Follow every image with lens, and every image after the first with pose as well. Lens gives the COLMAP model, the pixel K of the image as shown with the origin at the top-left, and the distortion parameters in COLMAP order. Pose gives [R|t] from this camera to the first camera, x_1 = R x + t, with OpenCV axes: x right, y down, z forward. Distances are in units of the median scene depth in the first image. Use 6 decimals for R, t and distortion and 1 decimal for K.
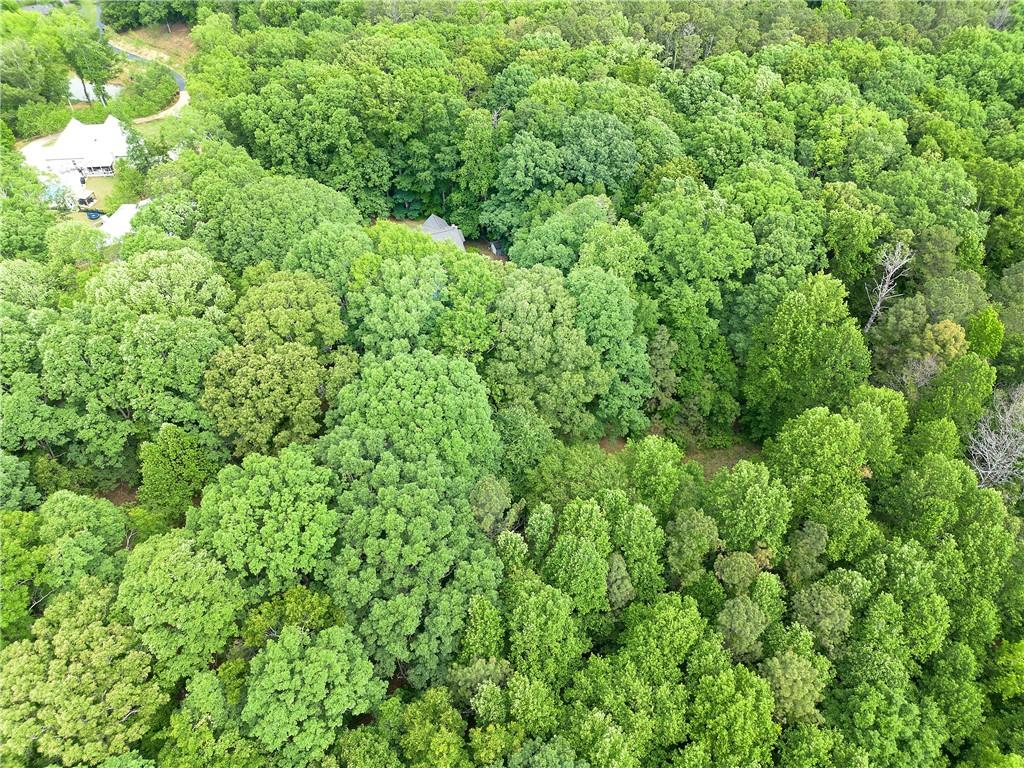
lens RADIAL K [[724.3, 0, 510.6], [0, 724.3, 384.2], [0, 0, 1]] dist [0.019721, -0.014199]
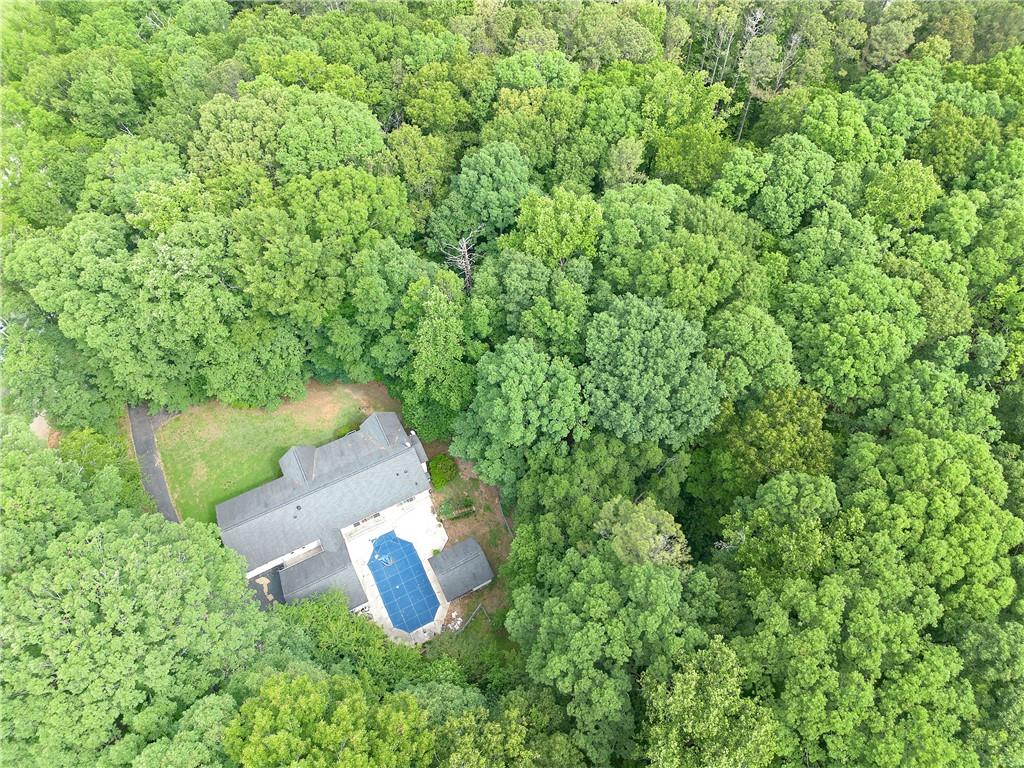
lens RADIAL K [[724.3, 0, 513.7], [0, 724.3, 383.6], [0, 0, 1]] dist [0.019721, -0.014199]
pose [[0.998398, -0.047061, 0.031411, -0.004886], [0.039172, 0.975506, 0.216458, -0.415409], [-0.040828, -0.214881, 0.975787, 0.404514]]
